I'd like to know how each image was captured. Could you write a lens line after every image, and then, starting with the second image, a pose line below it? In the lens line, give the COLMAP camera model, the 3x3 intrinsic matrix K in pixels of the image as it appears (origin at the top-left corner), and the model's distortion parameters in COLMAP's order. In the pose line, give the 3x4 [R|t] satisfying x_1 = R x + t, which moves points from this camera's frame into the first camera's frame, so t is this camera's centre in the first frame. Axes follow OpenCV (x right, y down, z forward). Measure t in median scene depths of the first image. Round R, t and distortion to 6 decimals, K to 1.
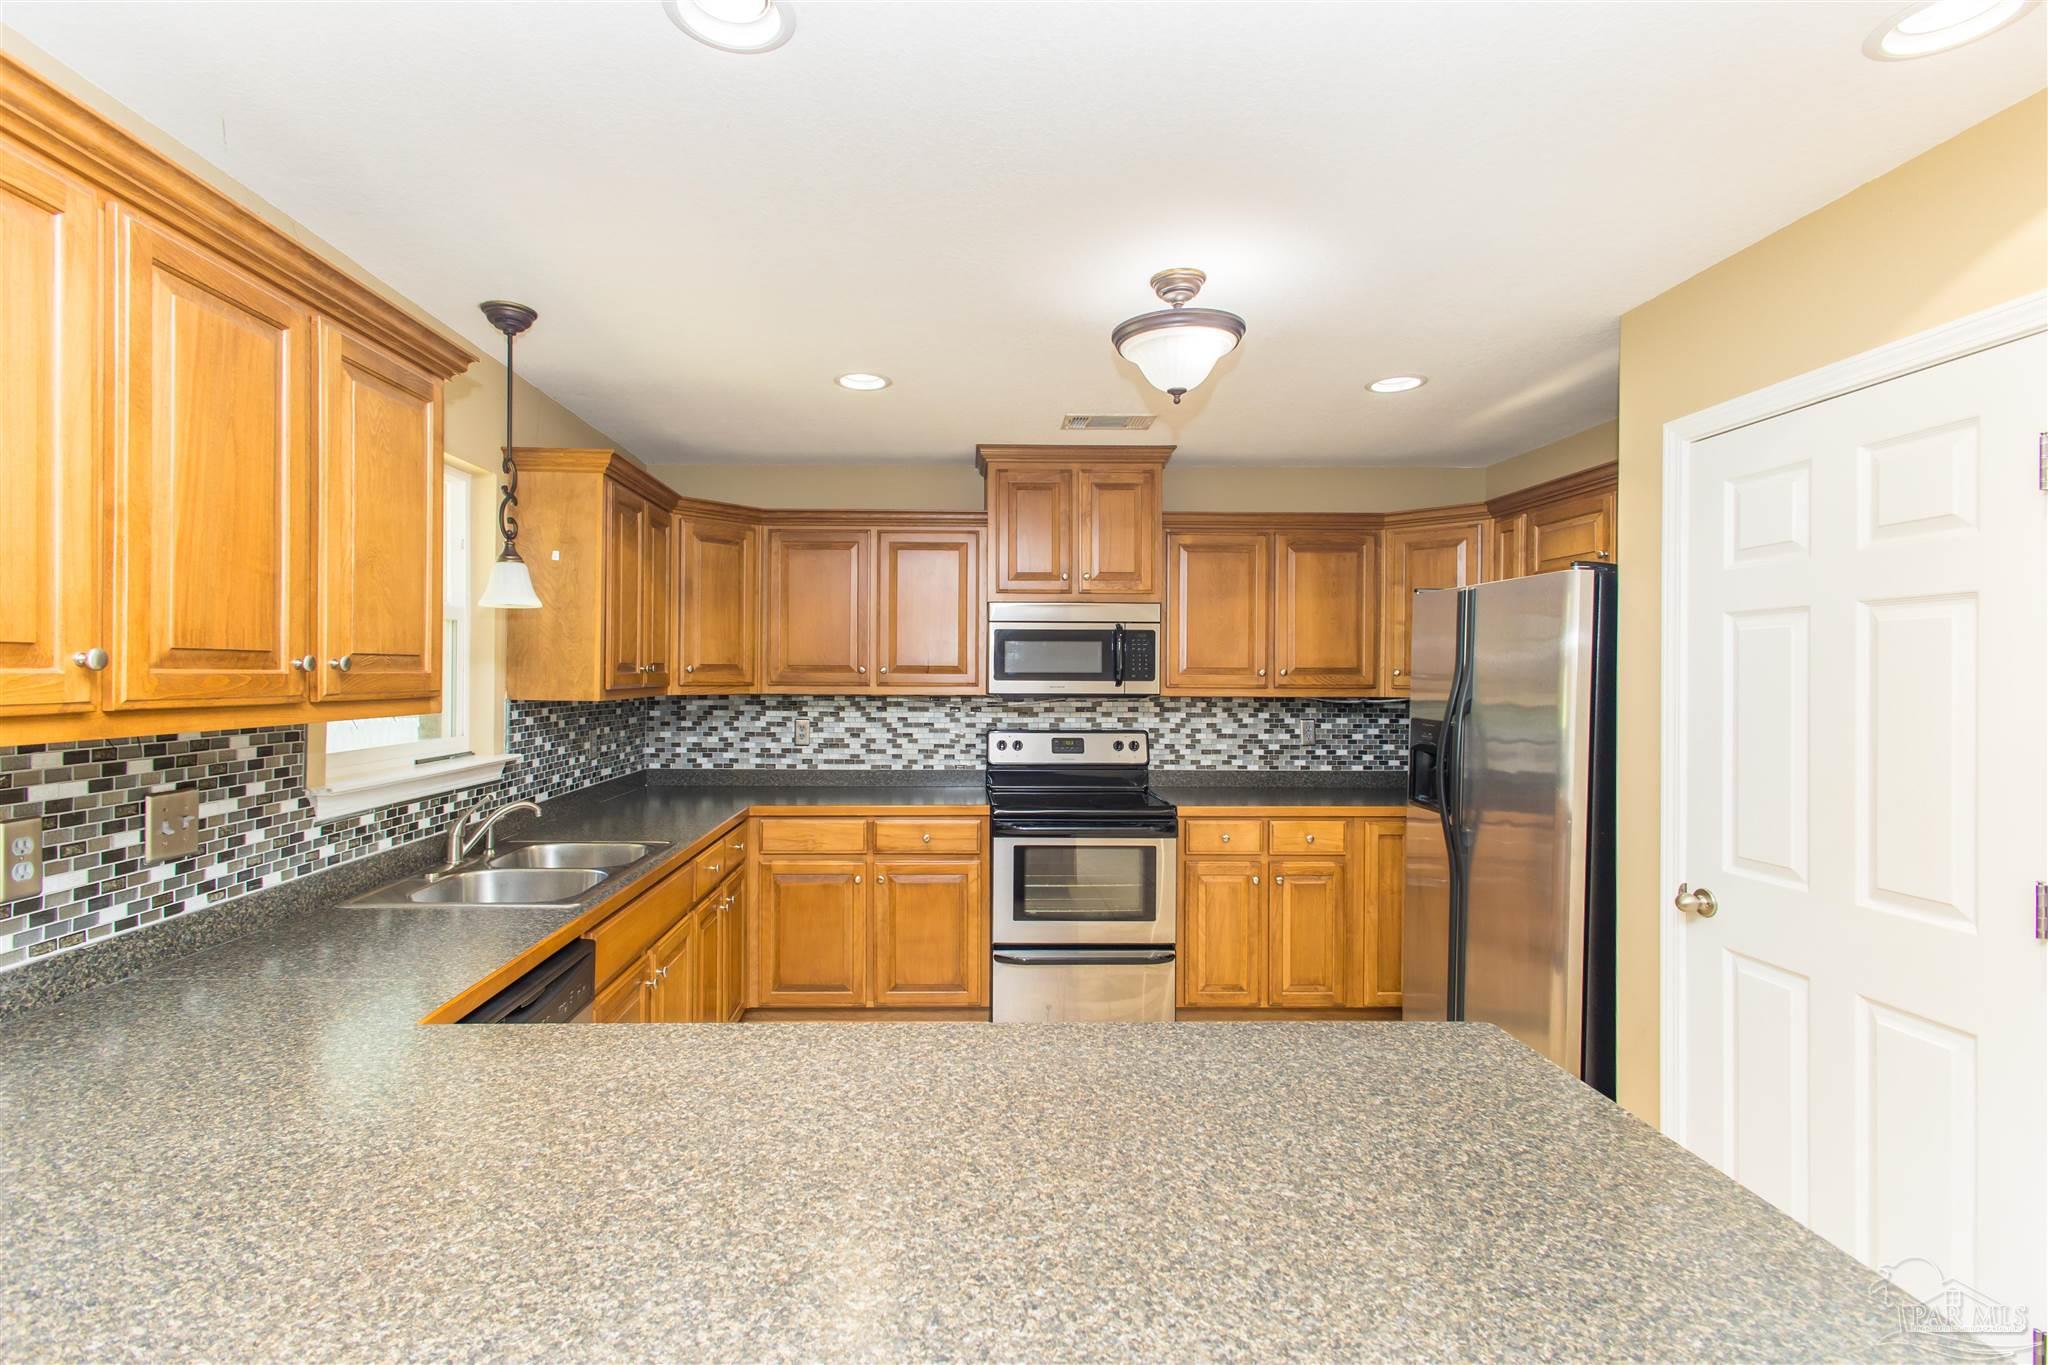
lens RADIAL K [[939.1, 0, 973.2], [0, 939.1, 681.0], [0, 0, 1]] dist [0.016090, -0.007654]
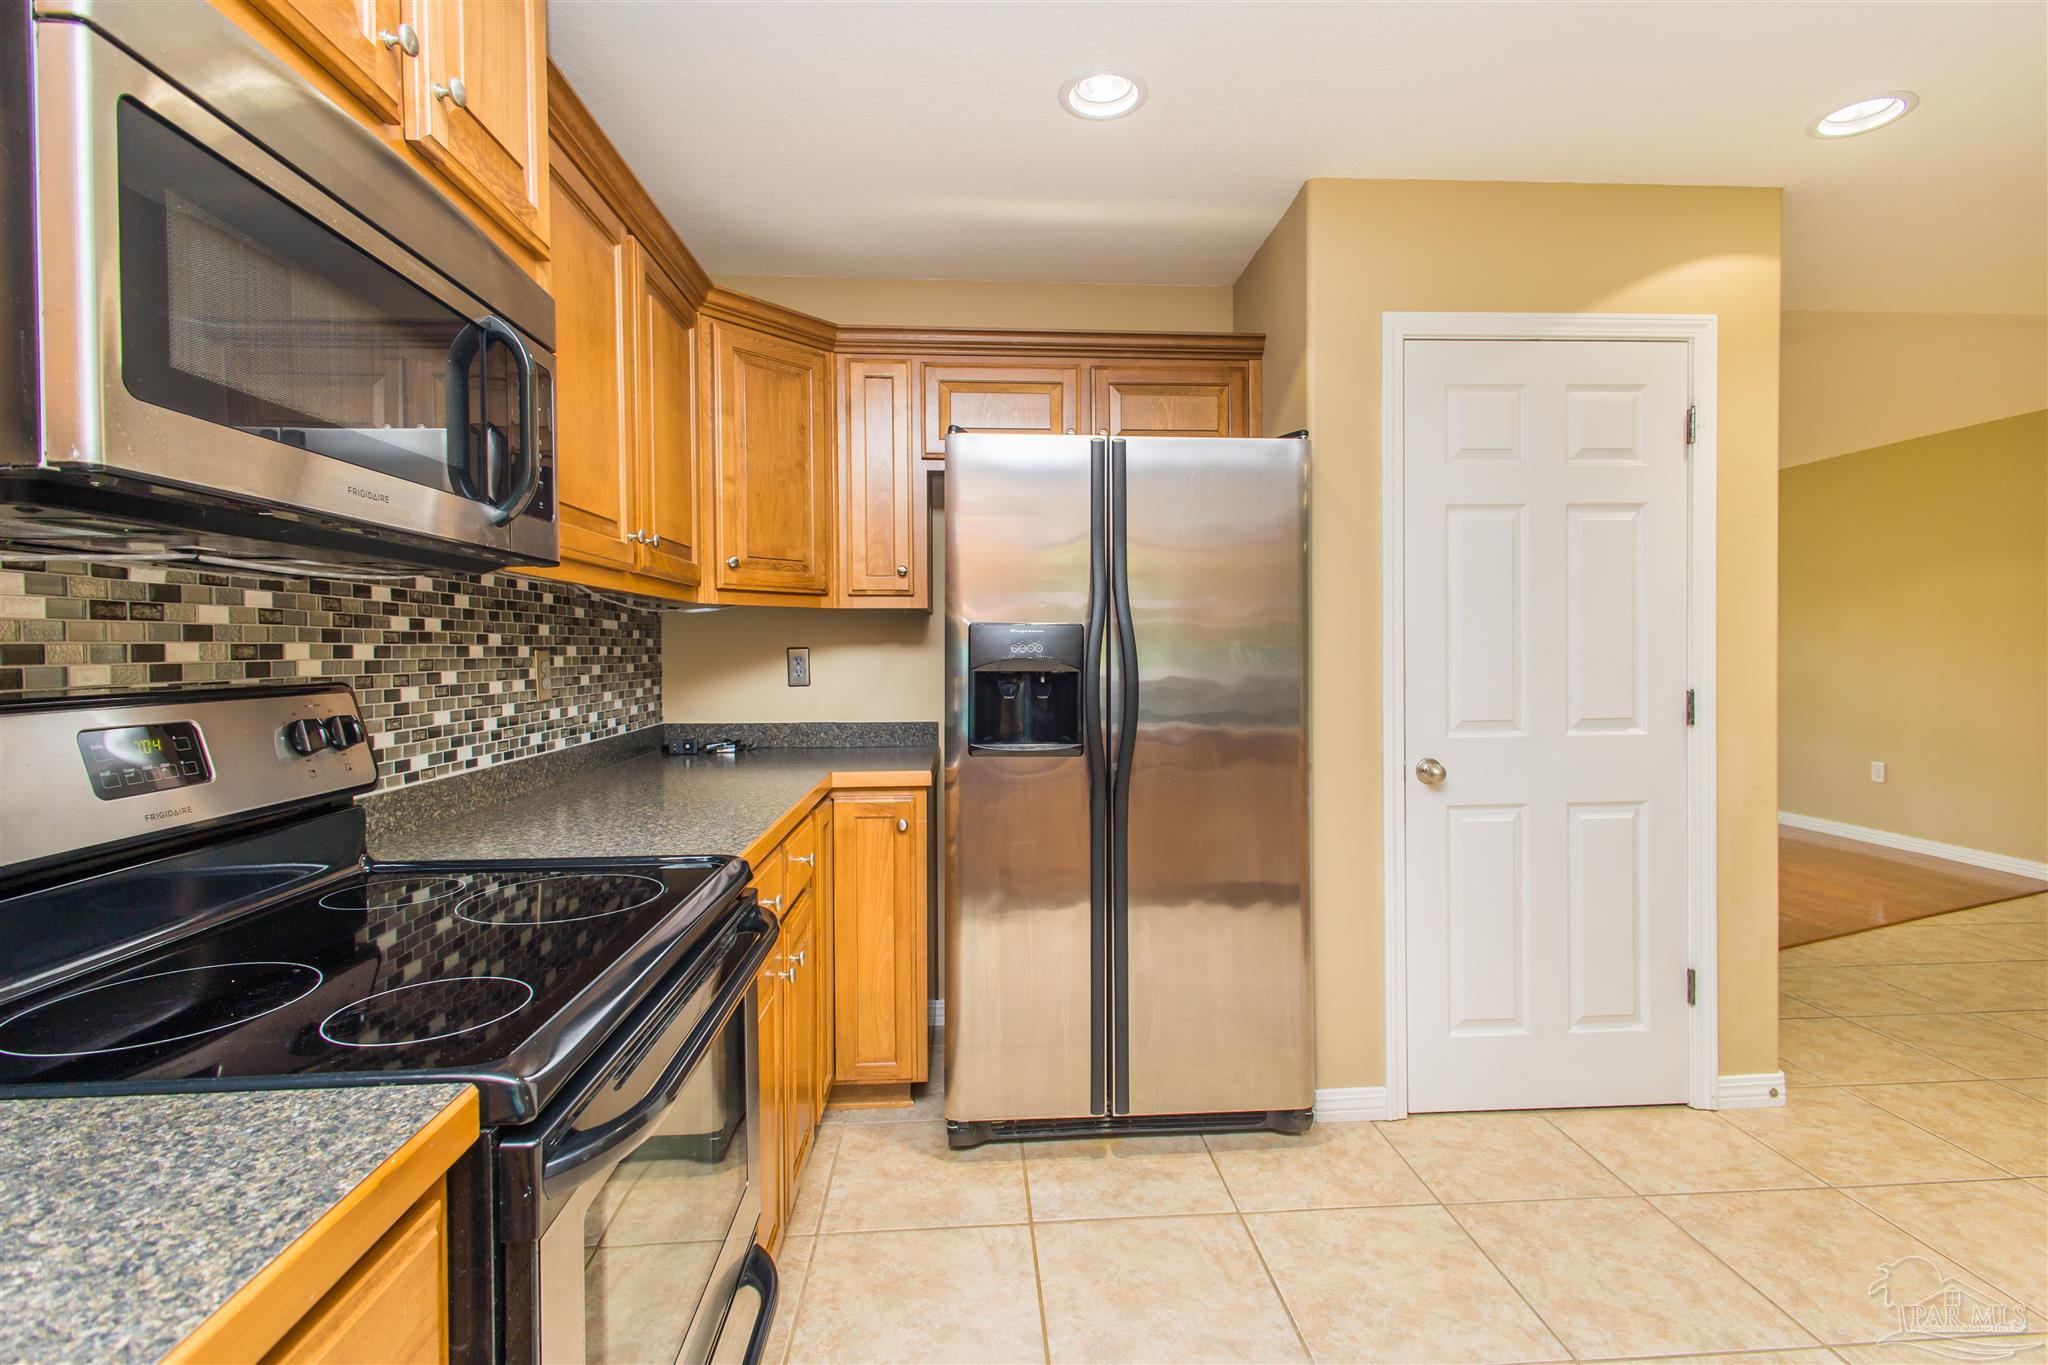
lens RADIAL K [[925.5, 0, 1027.2], [0, 925.5, 657.6], [0, 0, 1]] dist [0.000738, -0.000132]
pose [[-0.043107, -0.013974, 0.998973, -0.154941], [0.014489, 0.999788, 0.014611, 0.048497], [-0.998965, 0.015104, -0.042895, 0.885237]]
